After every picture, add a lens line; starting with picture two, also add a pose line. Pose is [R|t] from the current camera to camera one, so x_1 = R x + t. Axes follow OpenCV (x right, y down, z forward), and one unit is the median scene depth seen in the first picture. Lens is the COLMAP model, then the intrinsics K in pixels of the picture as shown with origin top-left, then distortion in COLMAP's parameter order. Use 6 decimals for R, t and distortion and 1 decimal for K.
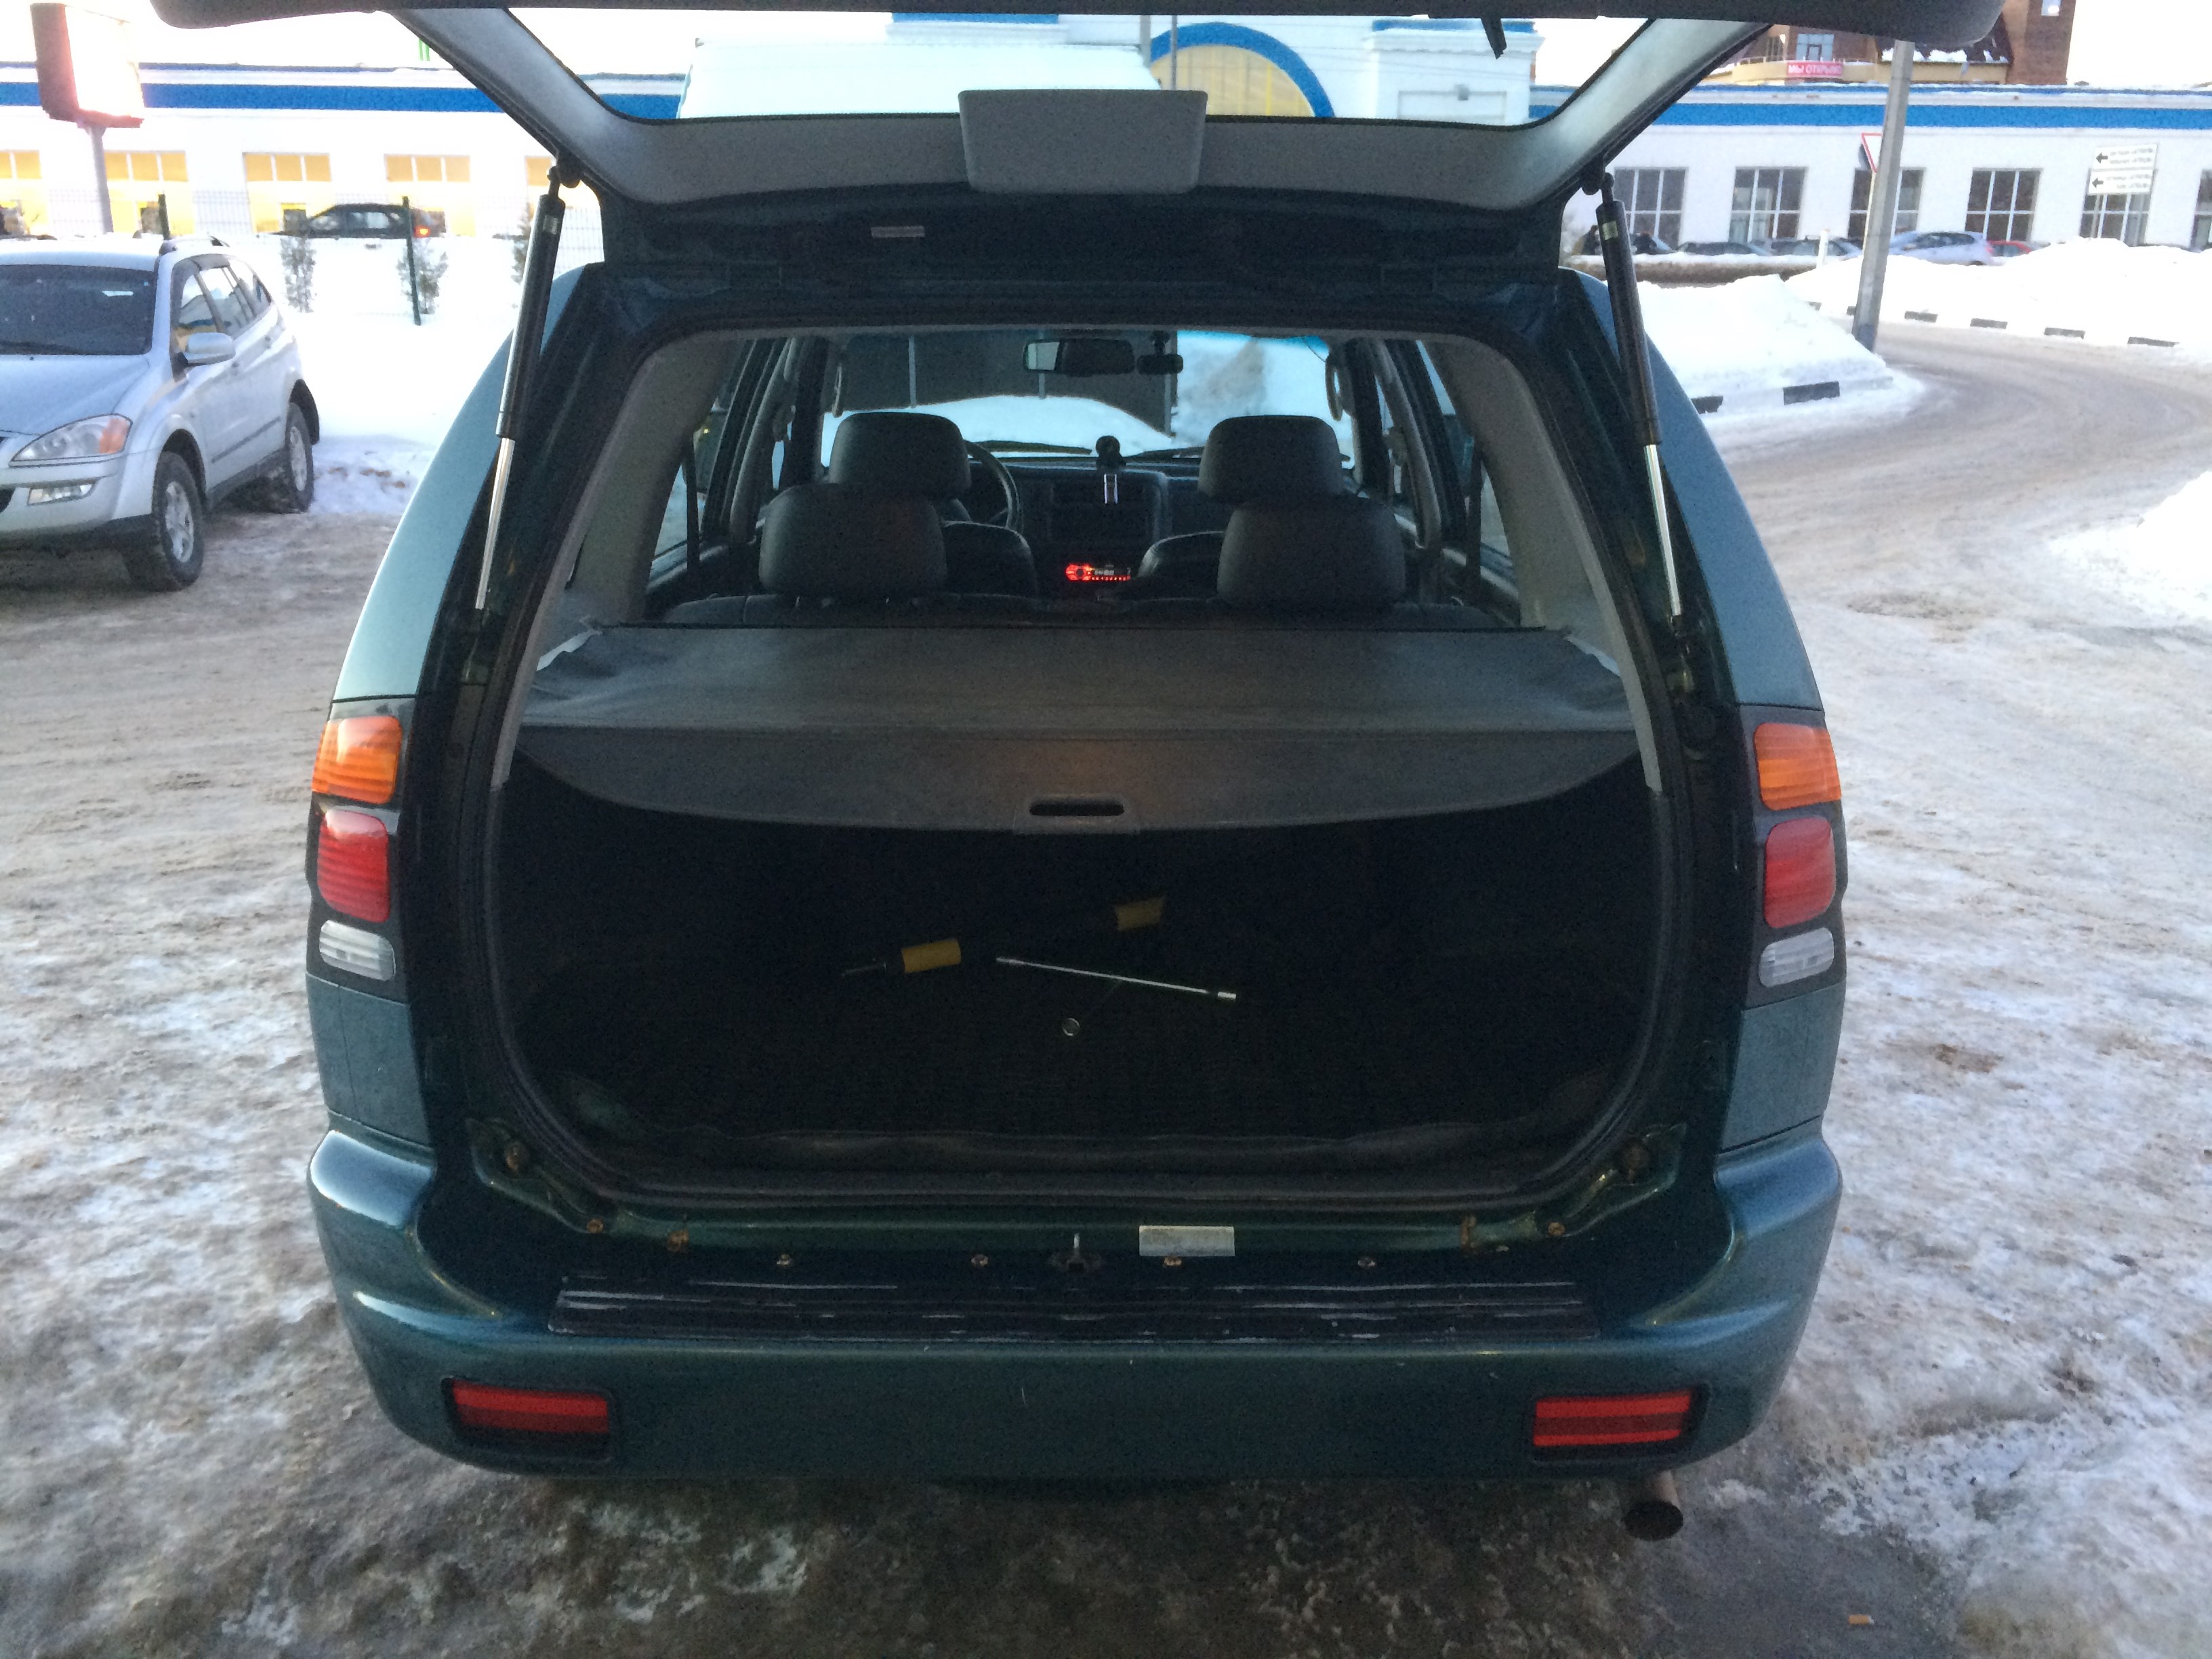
lens RADIAL K [[1879.8, 0, 1106.0], [0, 1879.8, 829.5], [0, 0, 1]] dist [0.083291, -0.098715]
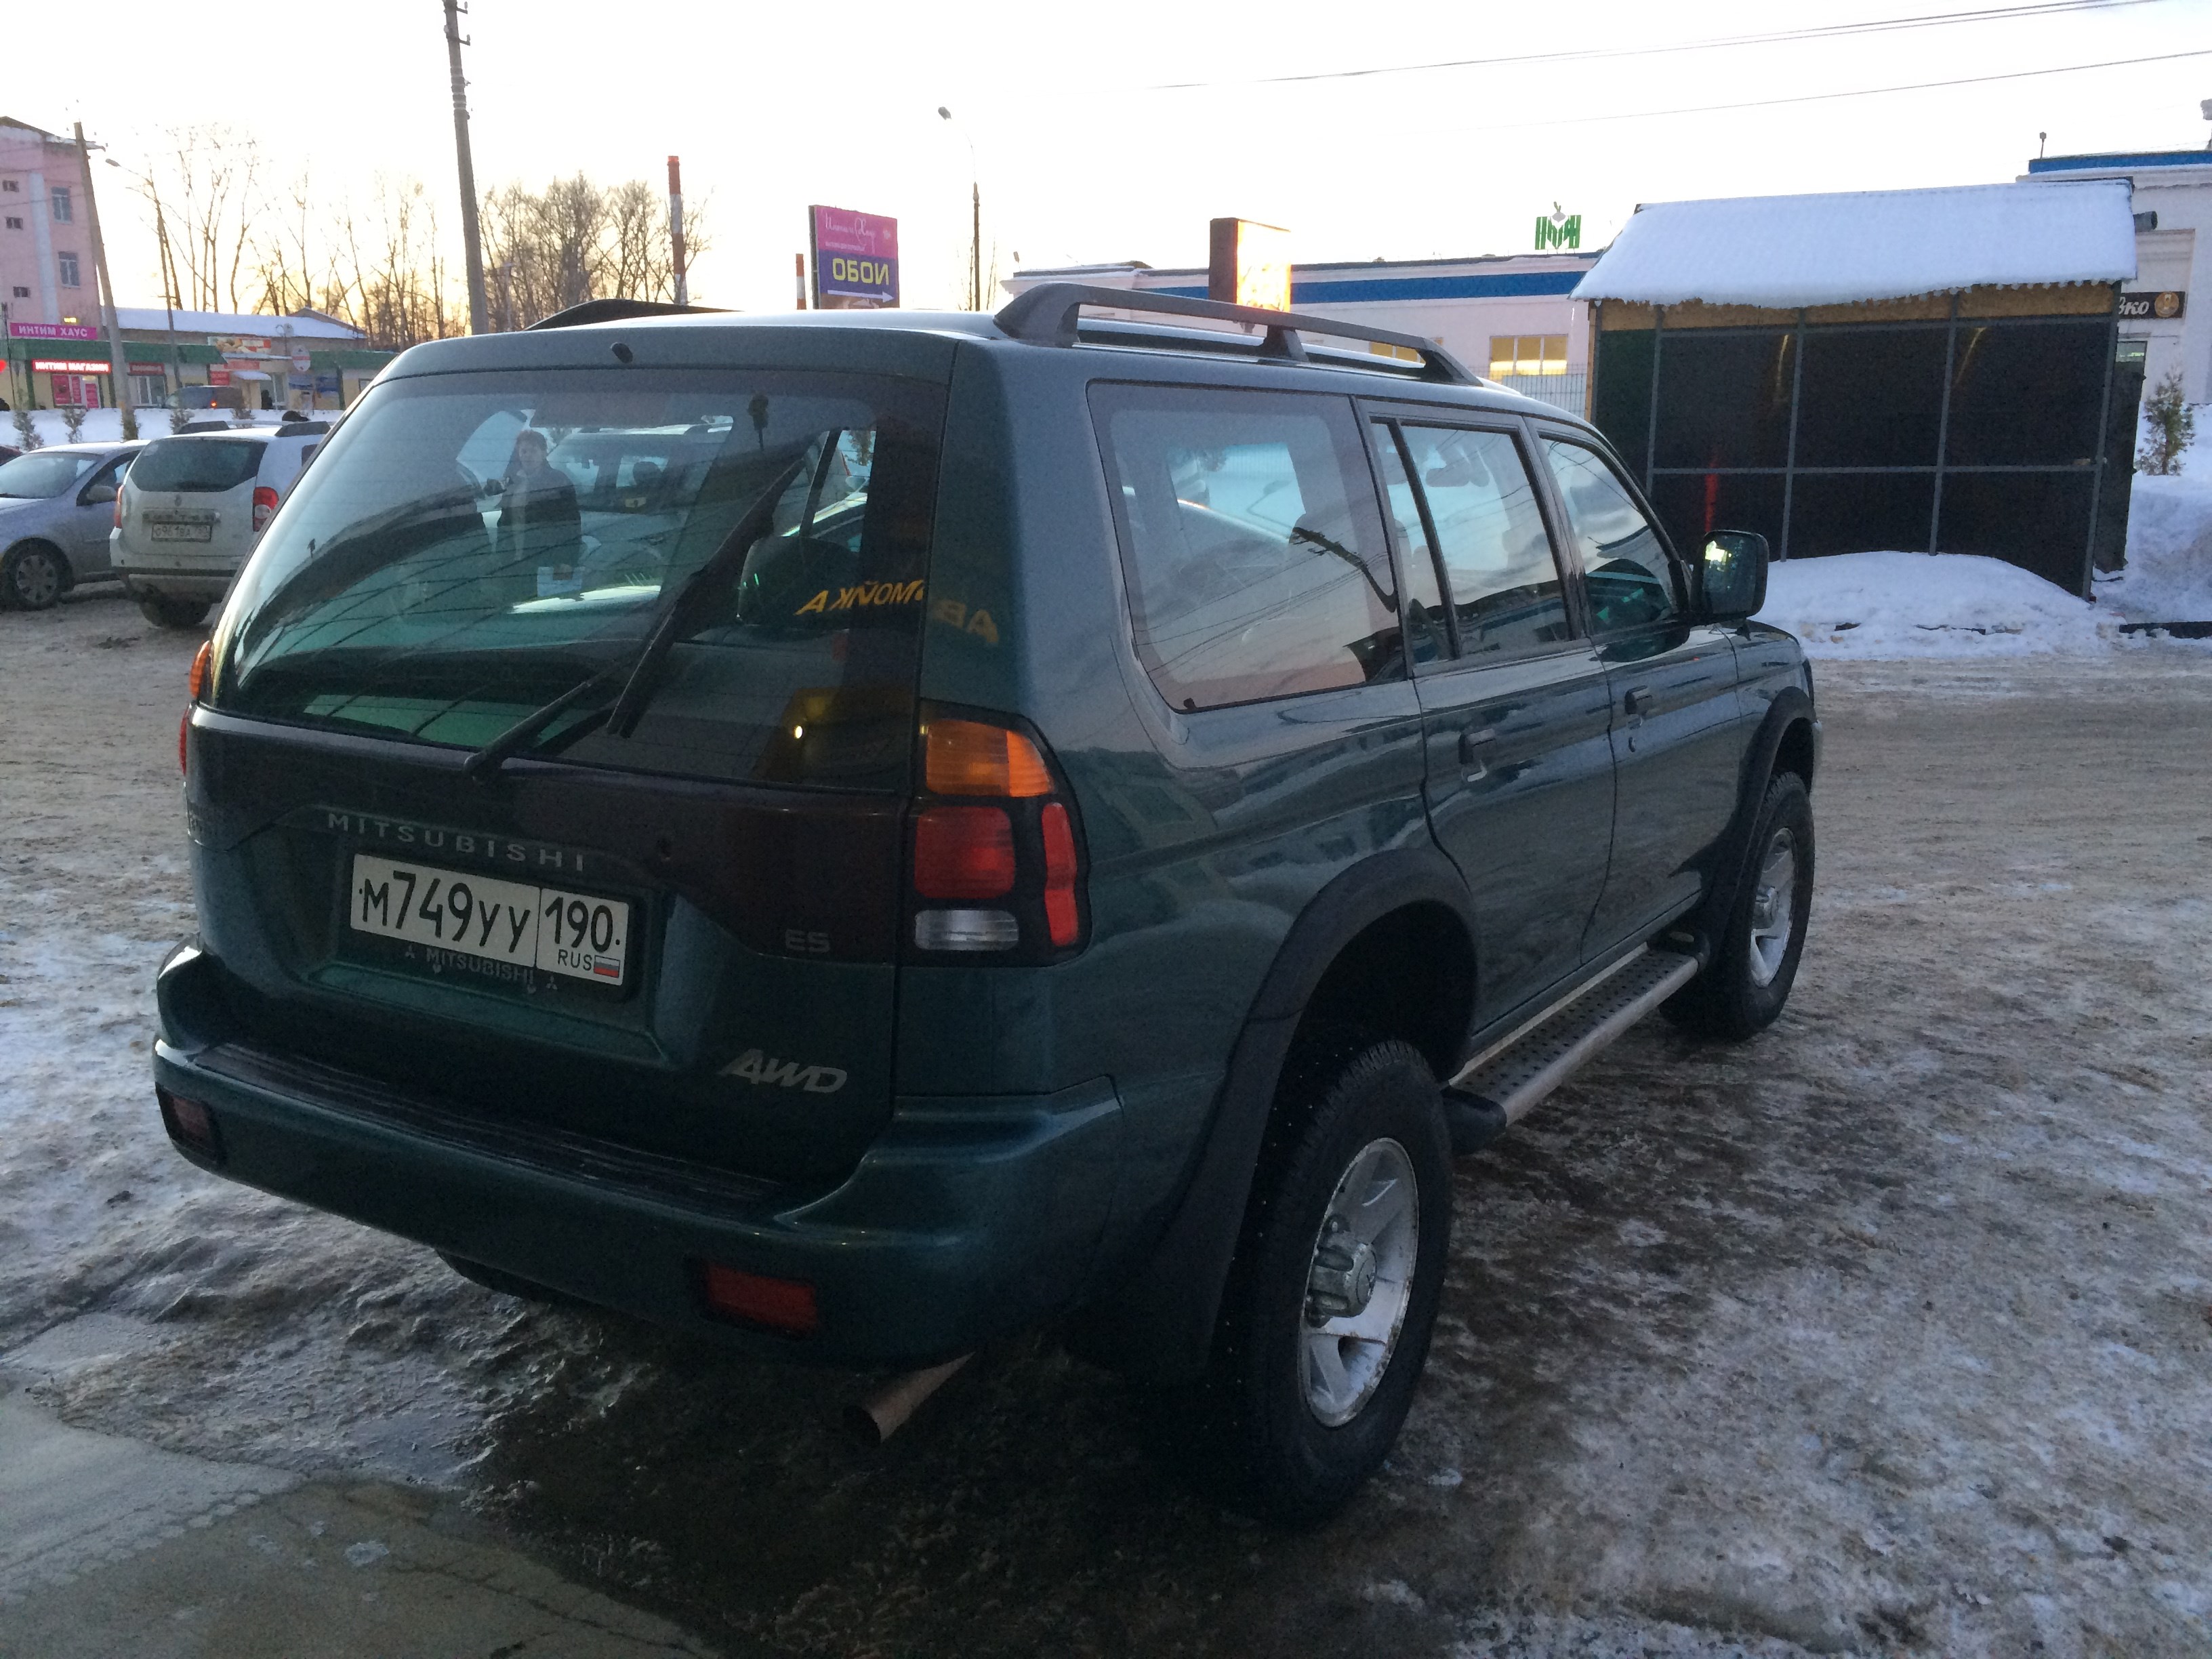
lens RADIAL K [[1885.4, 0, 1106.0], [0, 1885.4, 829.5], [0, 0, 1]] dist [0.102839, -0.133116]
pose [[0.847045, 0.106955, -0.520648, 0.535742], [-0.150997, 0.987608, -0.042776, 0.023226], [0.509621, 0.114849, 0.852699, 0.042487]]
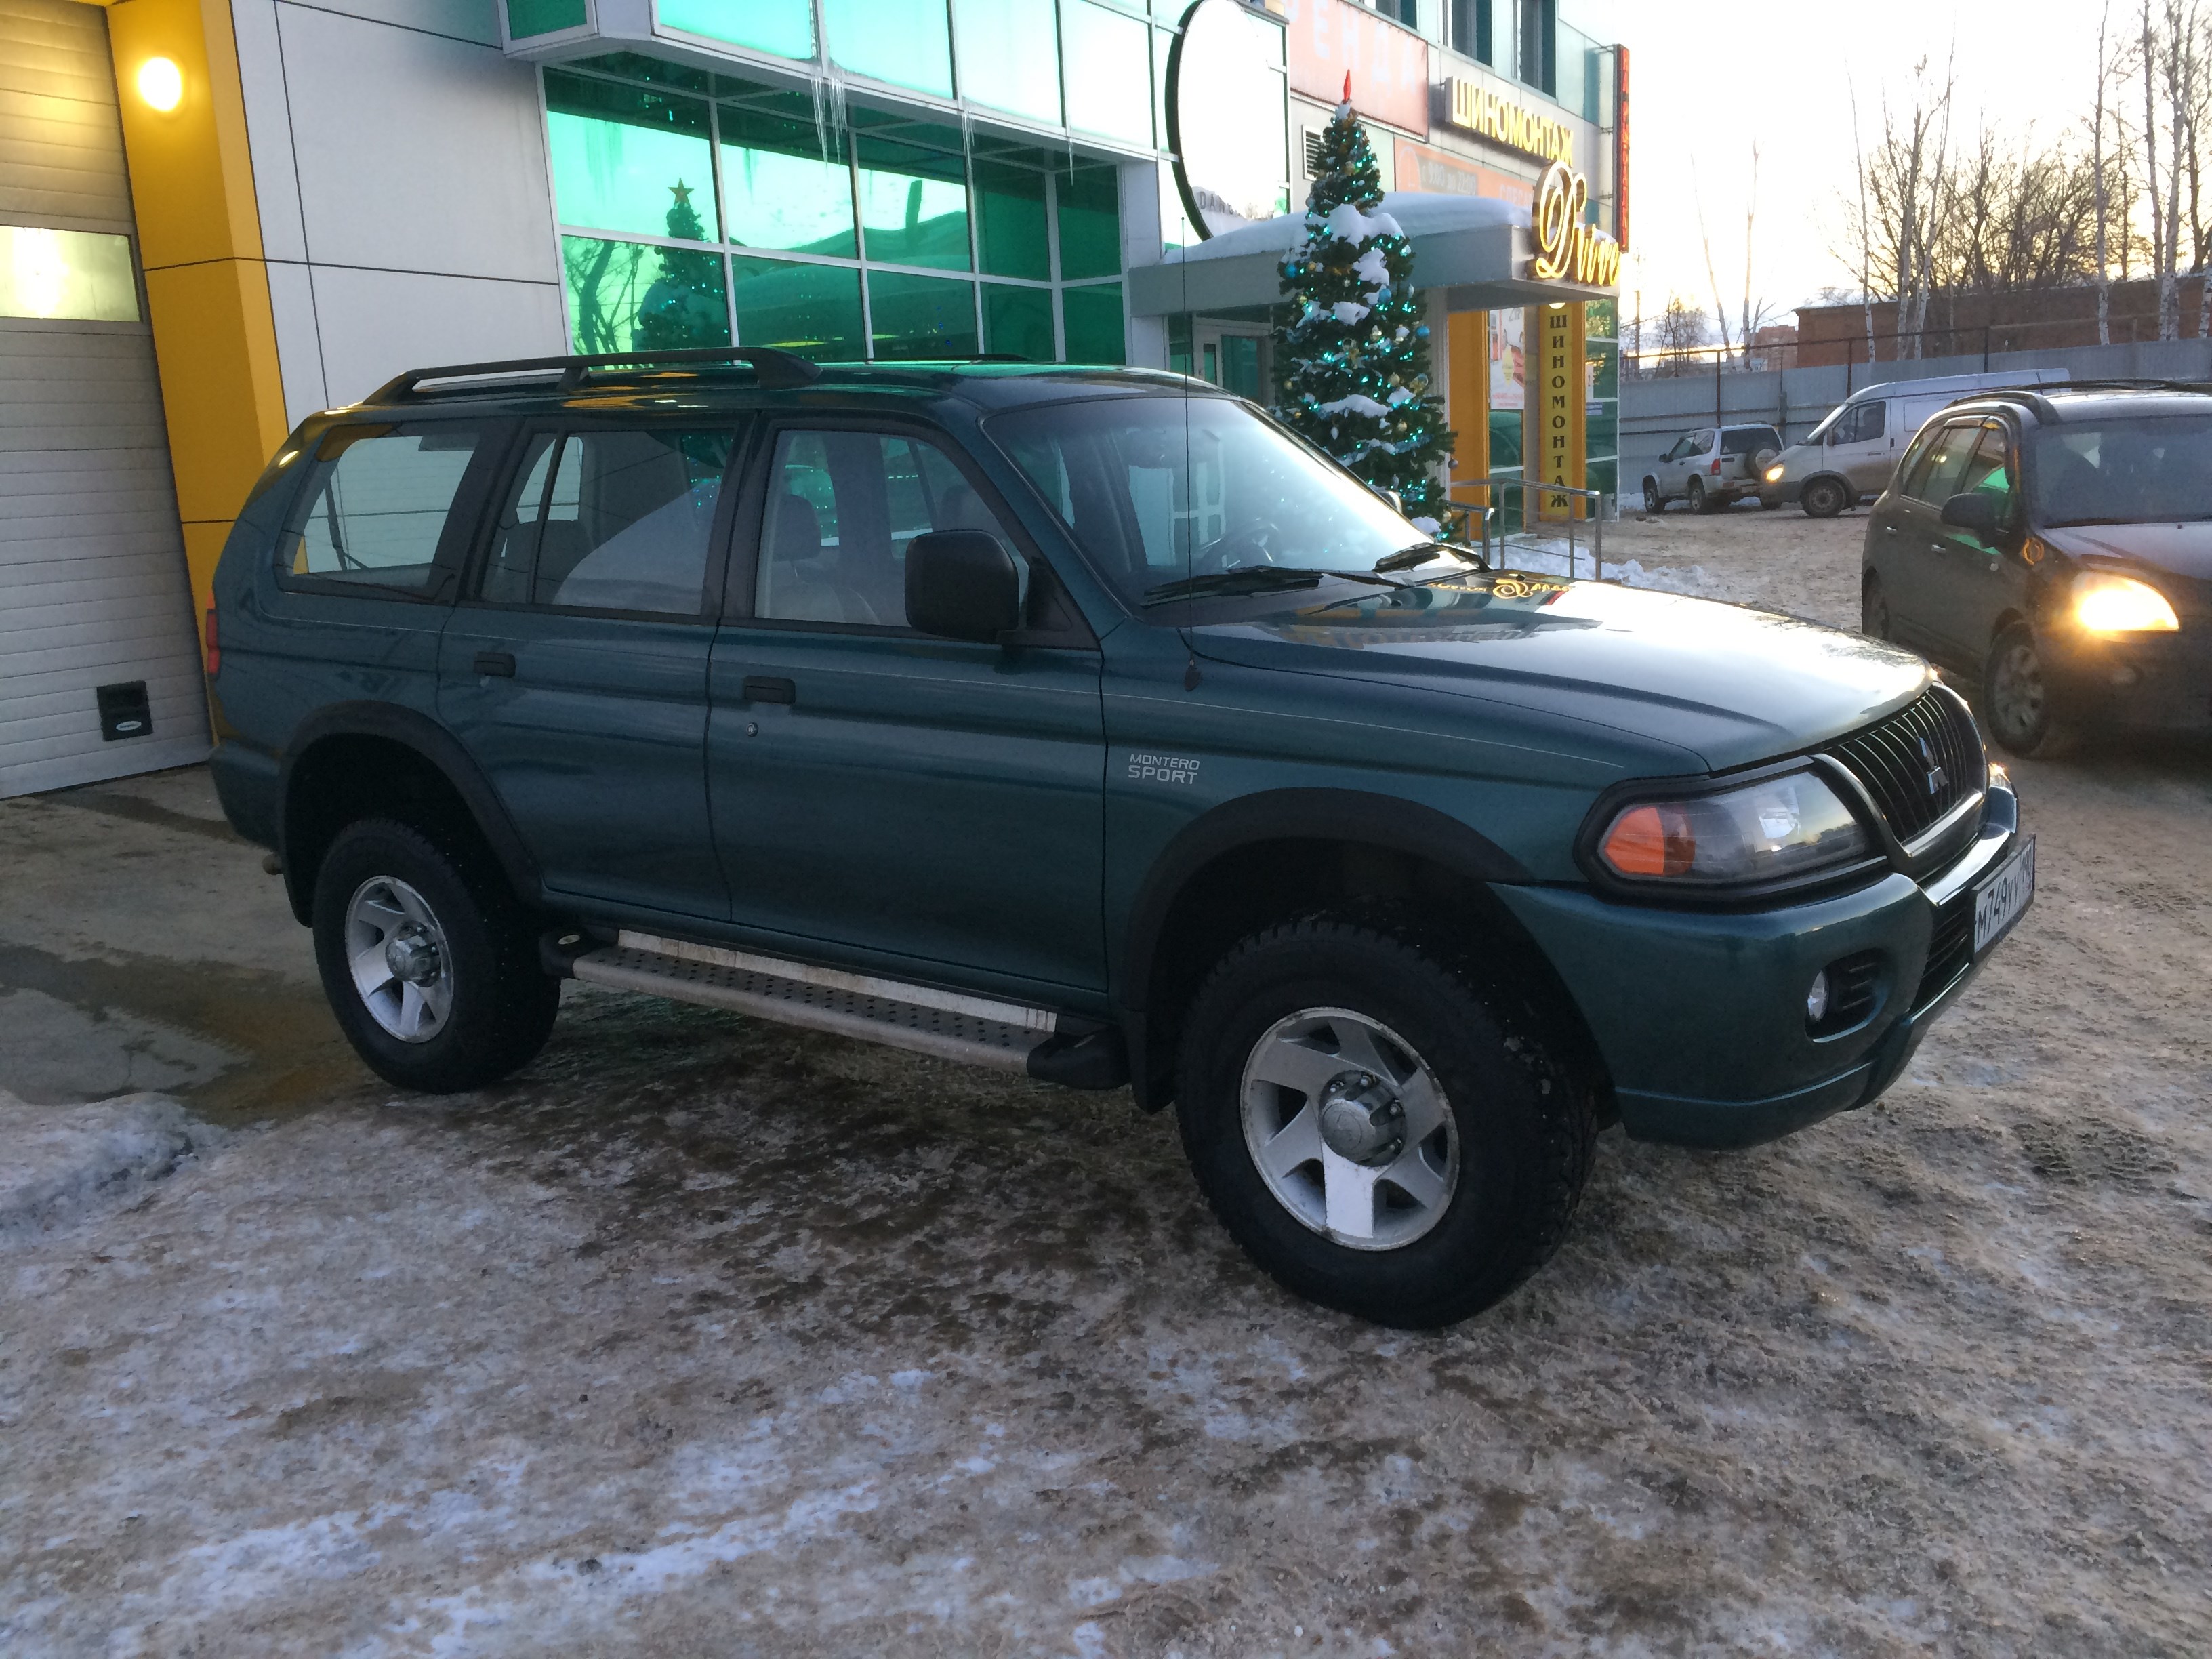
lens RADIAL K [[1879.8, 0, 1106.0], [0, 1879.8, 829.5], [0, 0, 1]] dist [0.083291, -0.098715]
pose [[-0.576888, 0.187200, -0.795082, 0.993407], [-0.189413, 0.916193, 0.353148, -0.496373], [0.794558, 0.354326, -0.493083, 1.849296]]
